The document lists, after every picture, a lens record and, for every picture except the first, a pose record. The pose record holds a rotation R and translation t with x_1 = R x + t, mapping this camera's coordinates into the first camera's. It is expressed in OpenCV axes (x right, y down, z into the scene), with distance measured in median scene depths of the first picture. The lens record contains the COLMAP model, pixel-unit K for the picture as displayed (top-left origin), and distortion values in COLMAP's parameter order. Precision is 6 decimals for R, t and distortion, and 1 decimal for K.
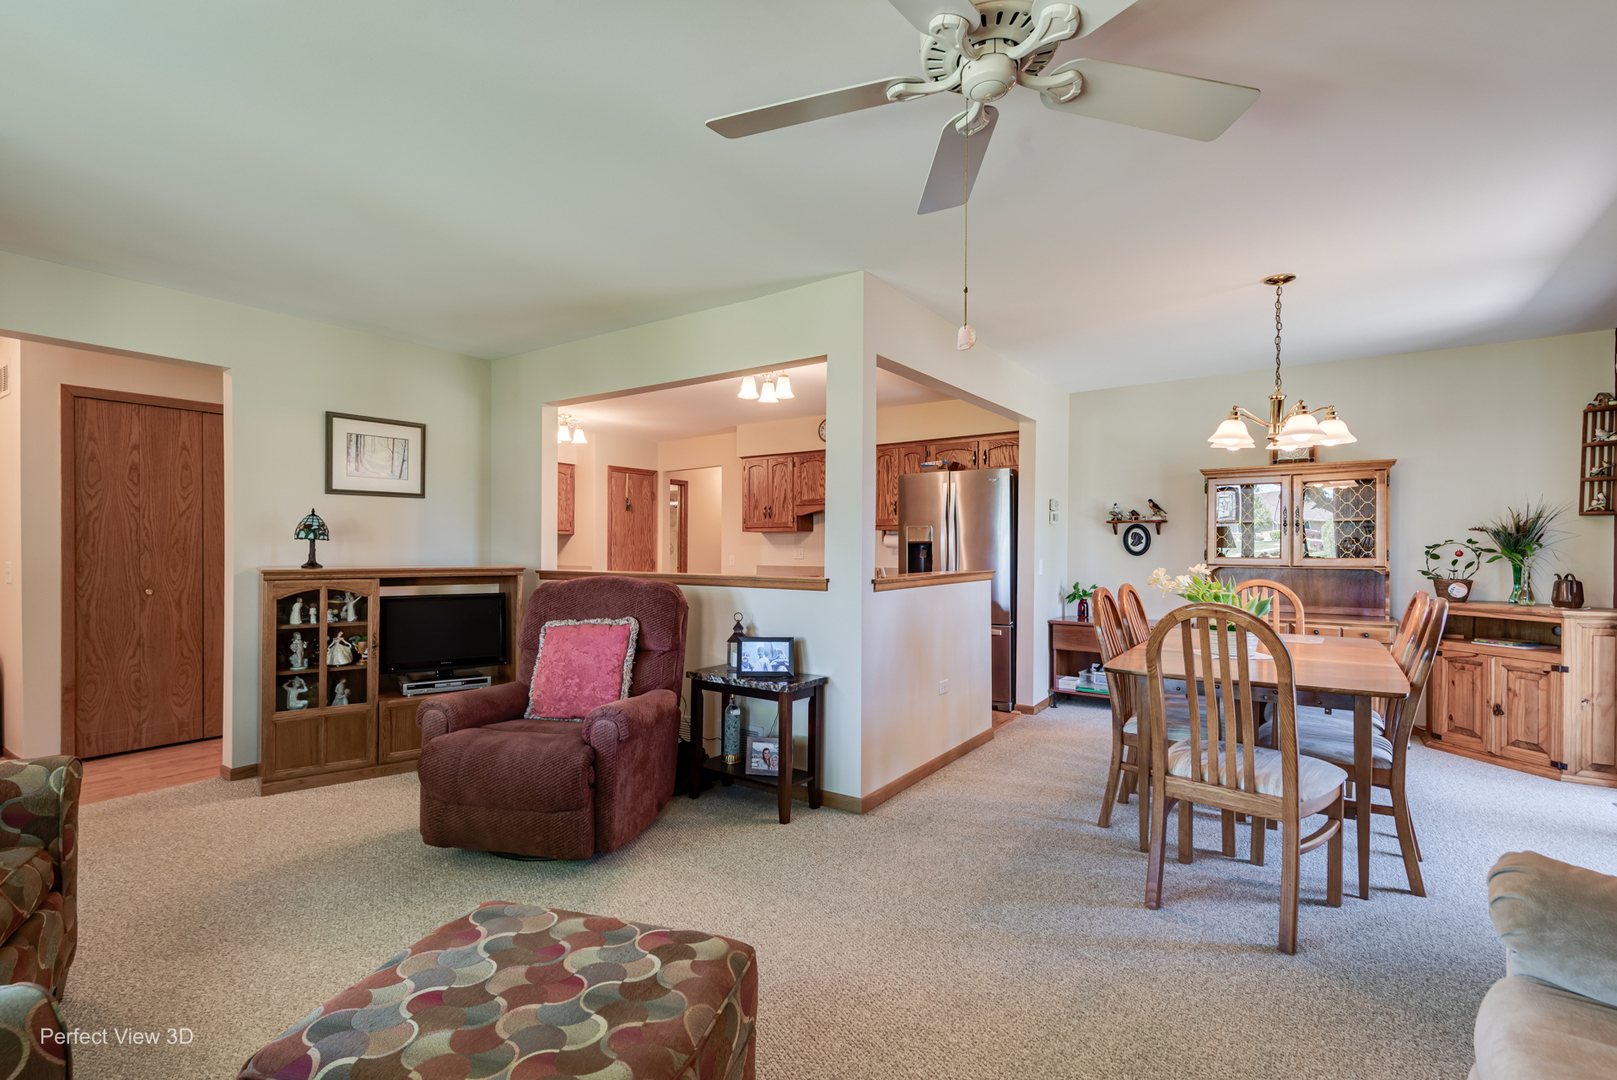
lens RADIAL K [[921.7, 0, 808.5], [0, 921.7, 540.0], [0, 0, 1]] dist [0.001683, -0.000311]
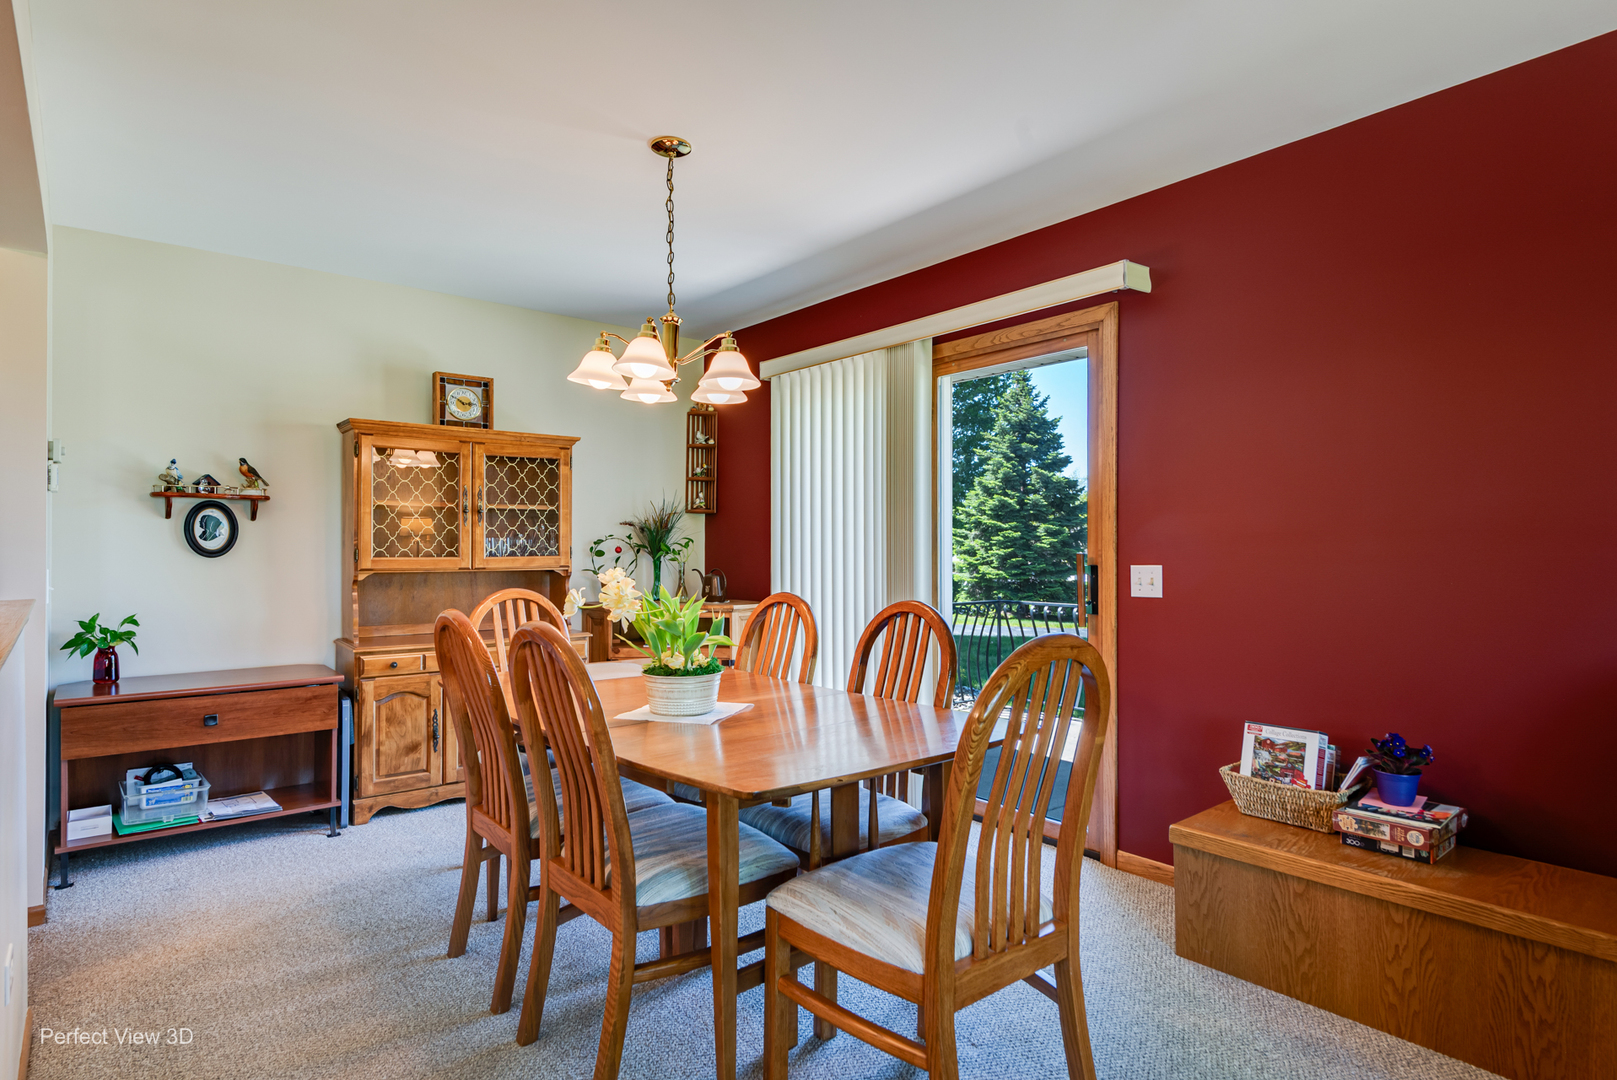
lens RADIAL K [[849.6, 0, 742.9], [0, 849.6, 545.2], [0, 0, 1]] dist [-0.000089, -0.000517]
pose [[0.252412, 0.000565, 0.967620, -0.061374], [-0.004771, 0.999988, 0.000661, 0.007746], [-0.967608, -0.004784, 0.252412, 0.563407]]
